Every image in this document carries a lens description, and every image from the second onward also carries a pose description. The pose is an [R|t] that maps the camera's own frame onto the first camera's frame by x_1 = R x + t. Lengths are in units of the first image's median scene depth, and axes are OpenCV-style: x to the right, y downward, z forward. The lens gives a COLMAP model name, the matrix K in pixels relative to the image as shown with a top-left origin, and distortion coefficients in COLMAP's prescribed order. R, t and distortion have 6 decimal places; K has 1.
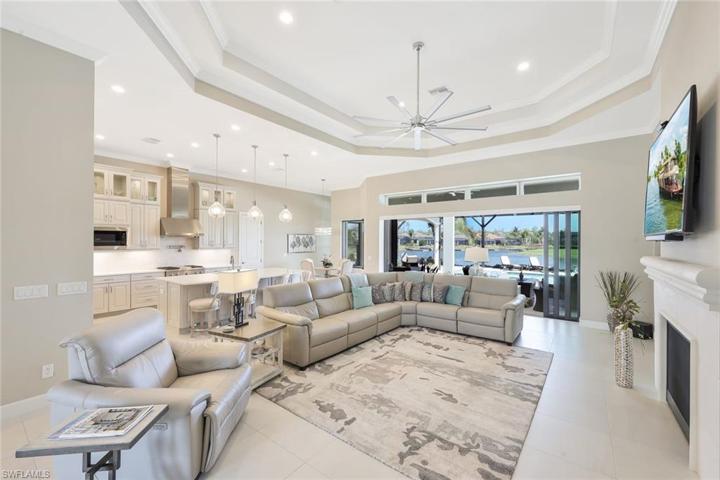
lens RADIAL K [[297.9, 0, 356.0], [0, 297.9, 242.0], [0, 0, 1]] dist [0.000666, -0.000446]
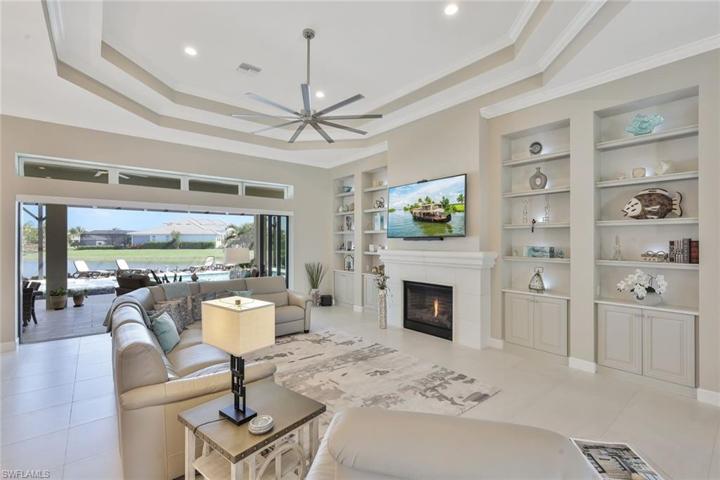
lens RADIAL K [[325.9, 0, 363.7], [0, 325.9, 240.6], [0, 0, 1]] dist [-0.000816, 0.000214]
pose [[0.218869, -0.001947, 0.975752, -0.699800], [0.005113, 0.999987, 0.000848, -0.003445], [-0.975741, 0.004803, 0.218876, 0.562322]]
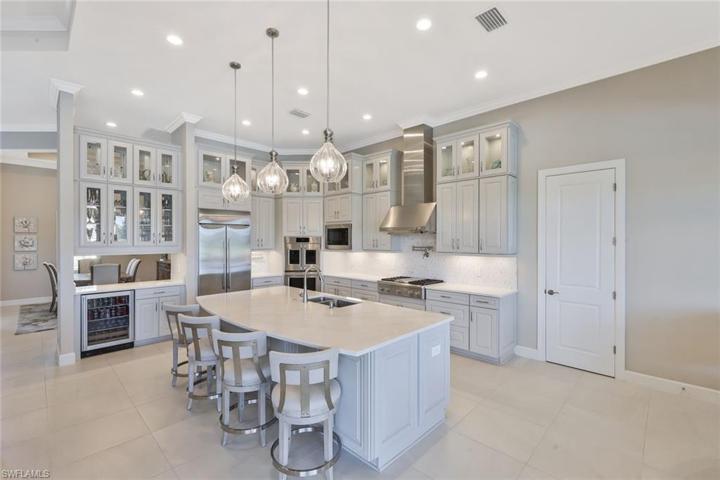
lens RADIAL K [[325.9, 0, 358.3], [0, 325.9, 240.3], [0, 0, 1]] dist [-0.000816, 0.000214]
pose [[-0.113957, 0.000779, -0.993485, 0.228516], [-0.003464, 0.999993, 0.001181, -0.003638], [0.993480, 0.003576, -0.113953, 1.737033]]
